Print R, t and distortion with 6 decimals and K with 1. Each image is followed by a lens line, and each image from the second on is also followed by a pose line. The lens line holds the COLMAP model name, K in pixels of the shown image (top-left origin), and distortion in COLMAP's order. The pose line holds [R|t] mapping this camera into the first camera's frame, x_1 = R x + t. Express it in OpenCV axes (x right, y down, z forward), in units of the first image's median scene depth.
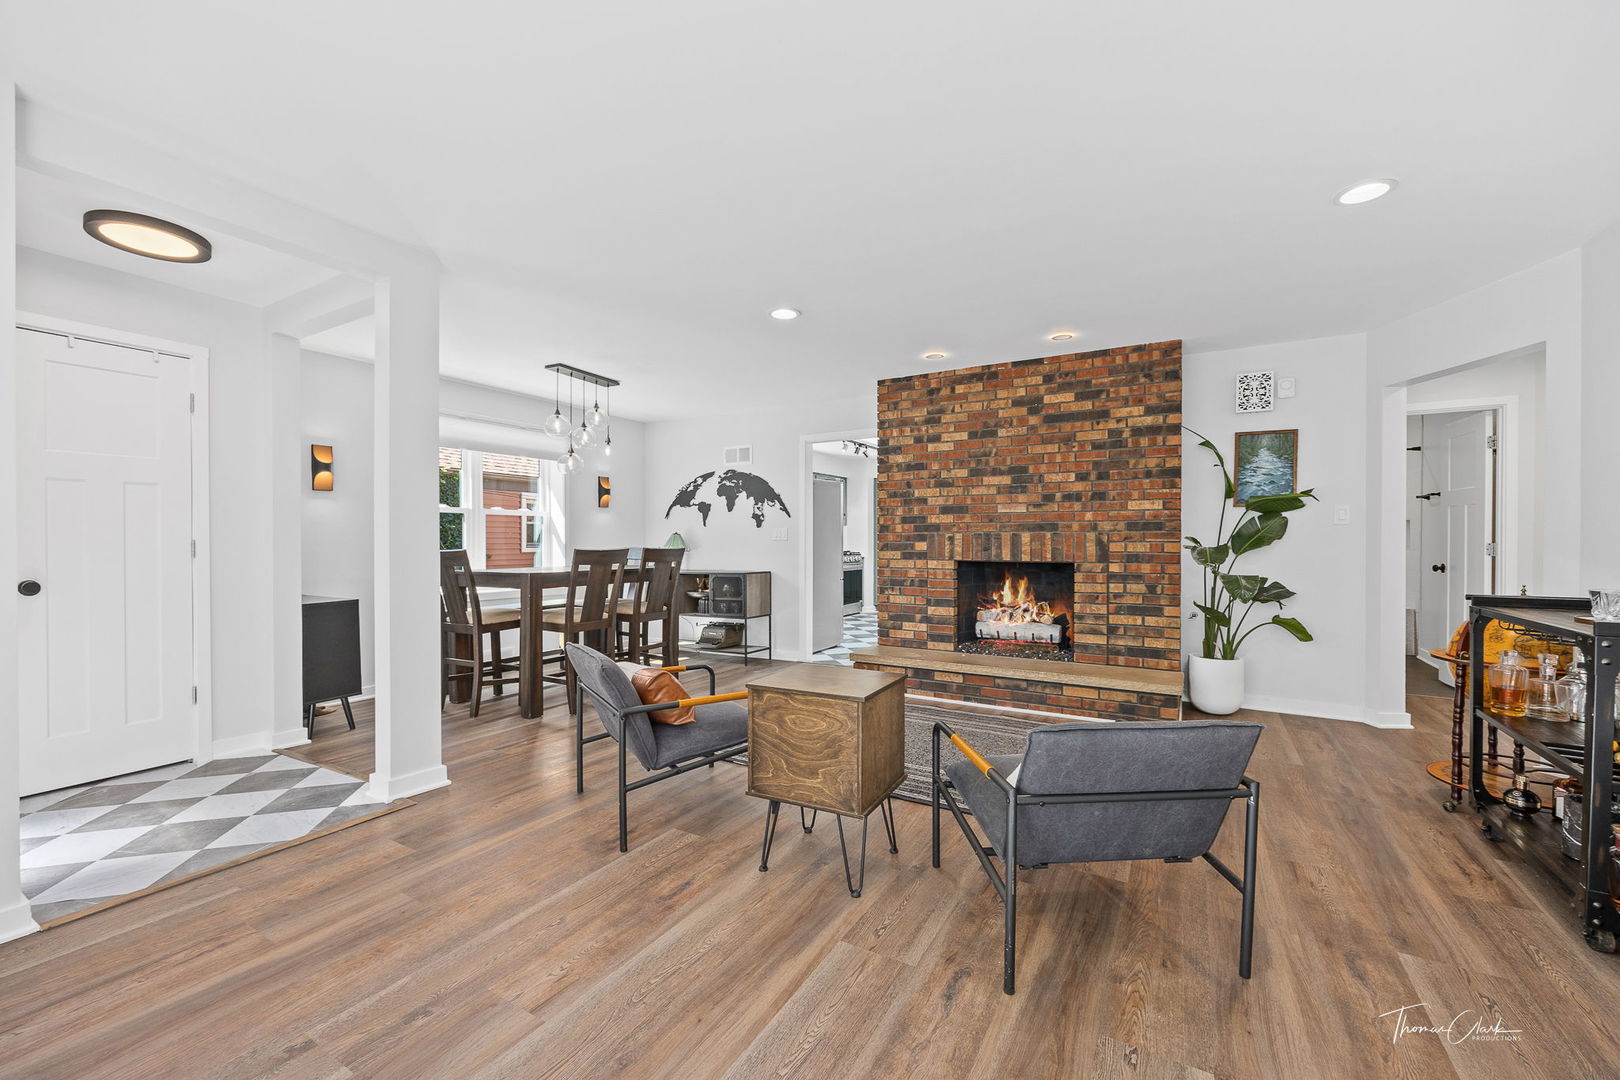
lens RADIAL K [[653.3, 0, 810.0], [0, 653.3, 540.0], [0, 0, 1]] dist [-0.002000, -0.000196]
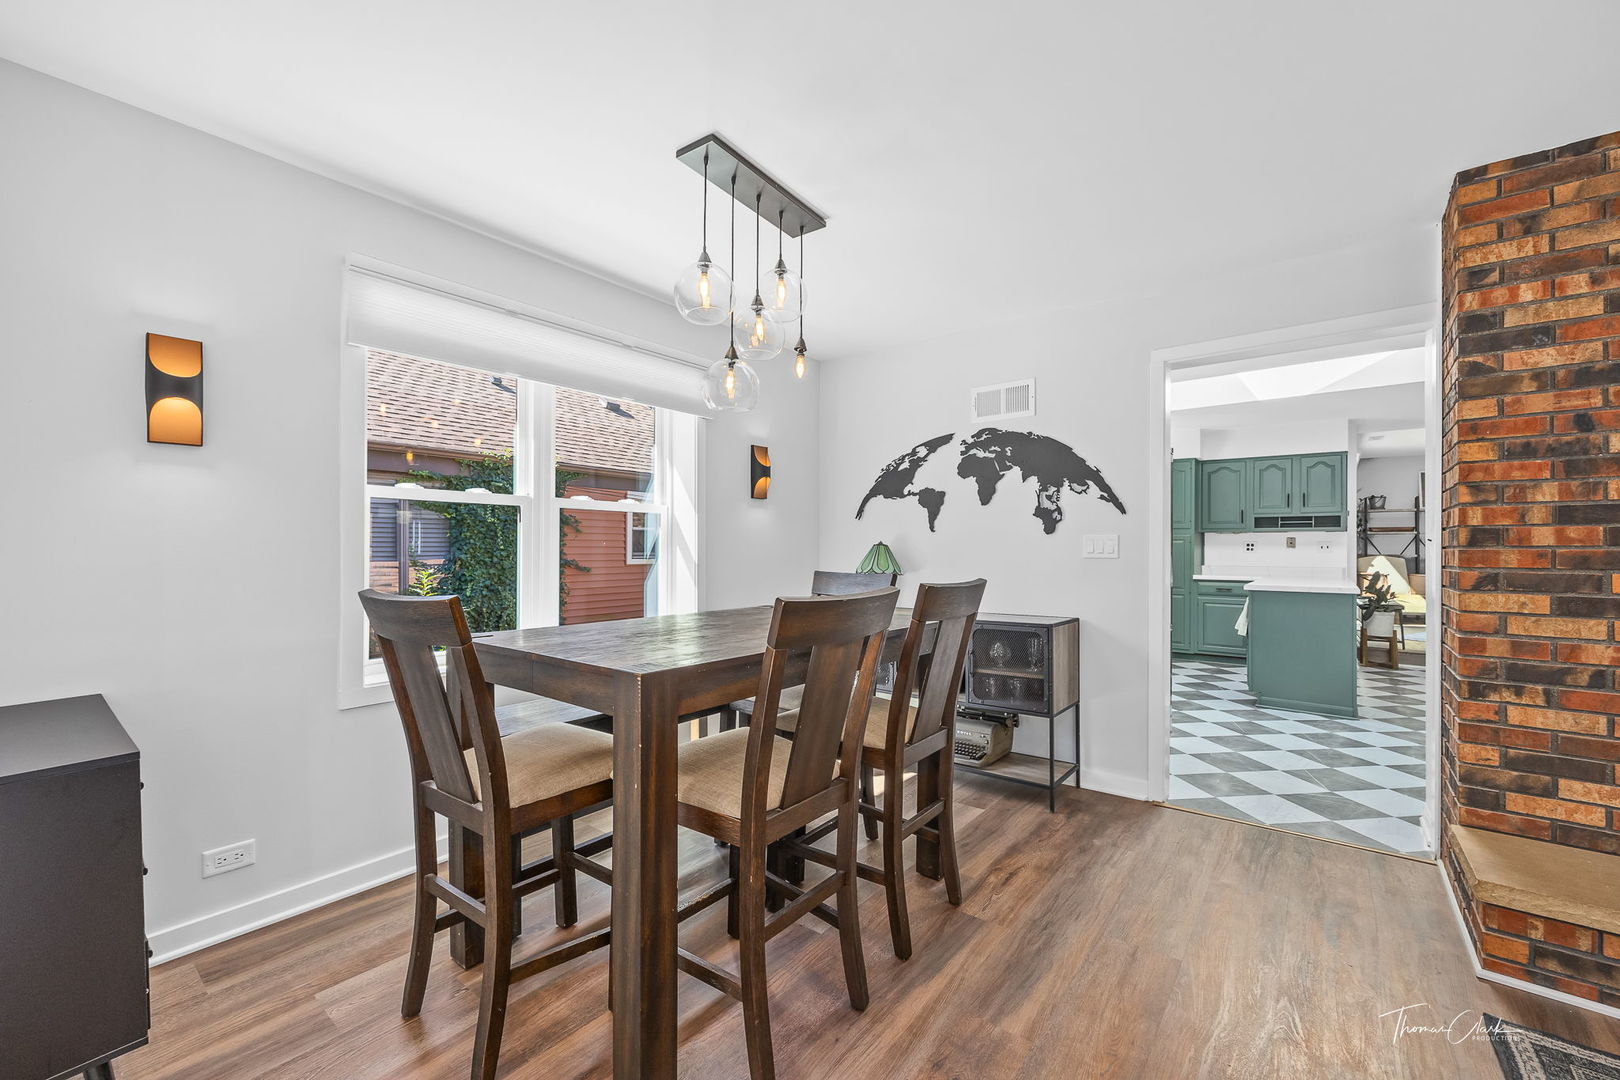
lens RADIAL K [[648.6, 0, 809.8], [0, 648.6, 543.0], [0, 0, 1]] dist [-0.002104, -0.000099]
pose [[0.989840, 0.004126, -0.142123, -0.262915], [-0.005035, 0.999969, -0.006034, -0.010014], [0.142094, 0.006689, 0.989831, 0.604785]]
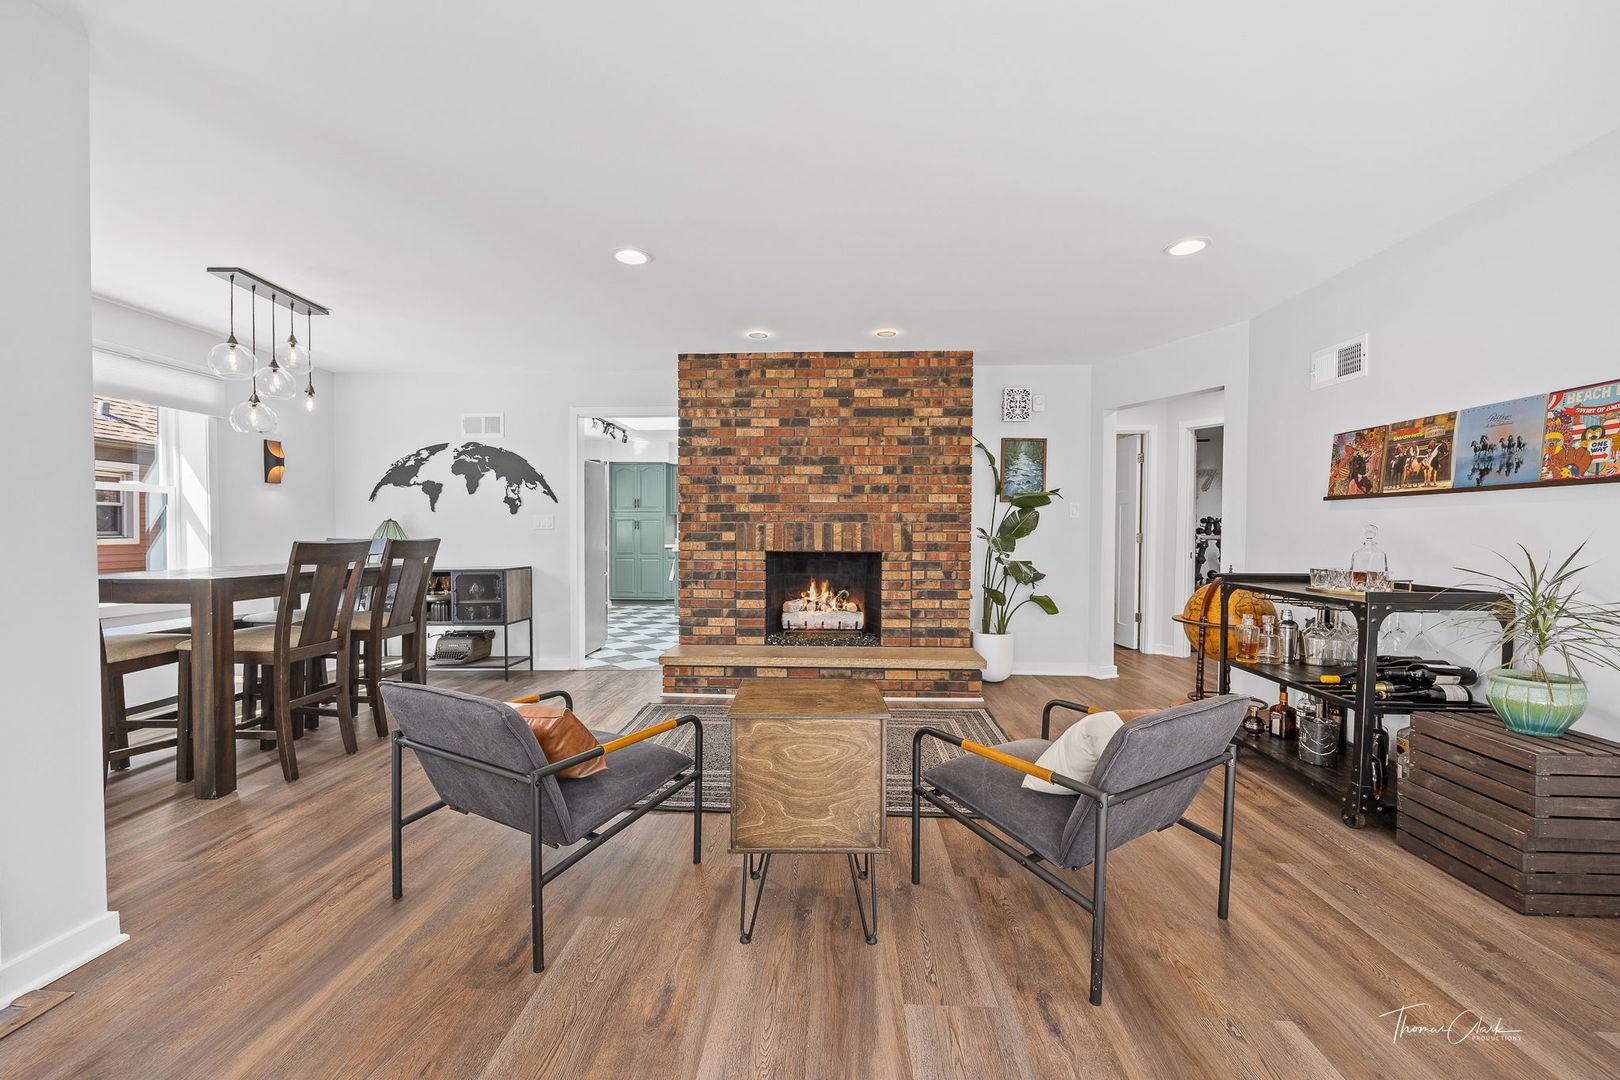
lens RADIAL K [[648.6, 0, 809.8], [0, 648.6, 543.0], [0, 0, 1]] dist [-0.002104, -0.000099]
pose [[0.885522, -0.006637, 0.464550, -0.171946], [-0.003143, 0.999789, 0.020276, -0.000391], [-0.464586, -0.019415, 0.885315, 0.124480]]
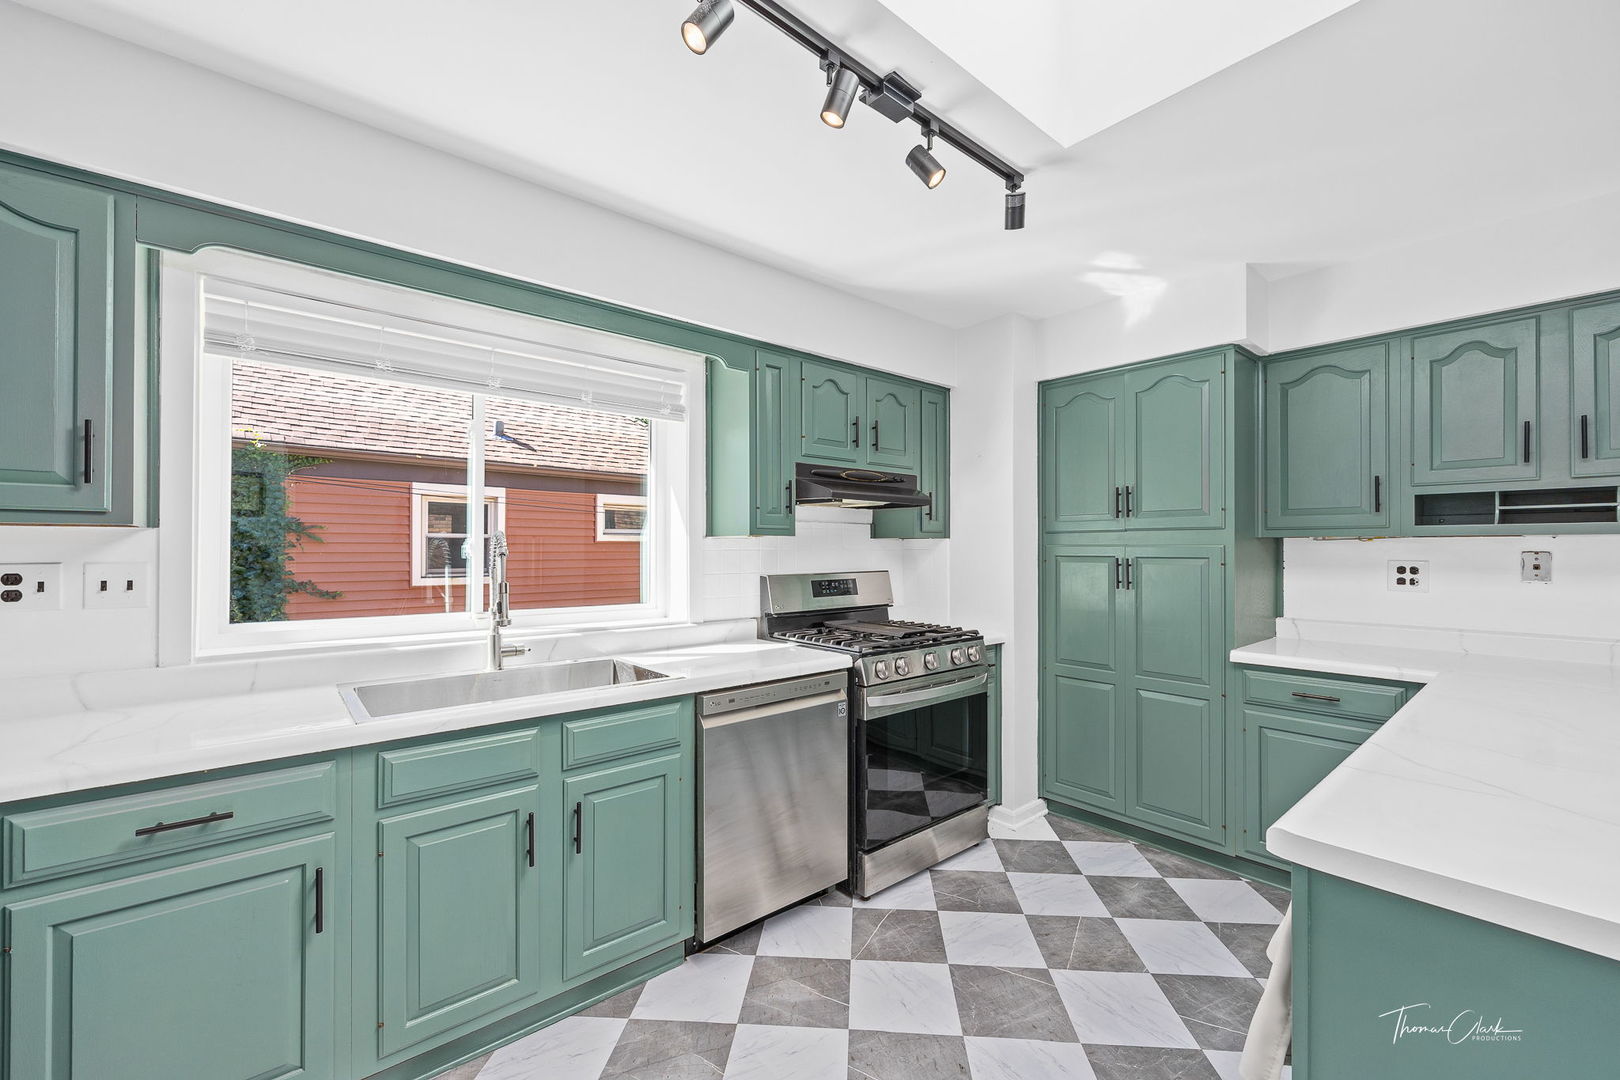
lens RADIAL K [[648.6, 0, 809.8], [0, 648.6, 543.0], [0, 0, 1]] dist [-0.002104, -0.000099]
pose [[0.943034, -0.001065, -0.332696, 0.213156], [-0.003219, 0.999919, -0.012326, -0.034209], [0.332682, 0.012695, 0.942954, 1.496769]]
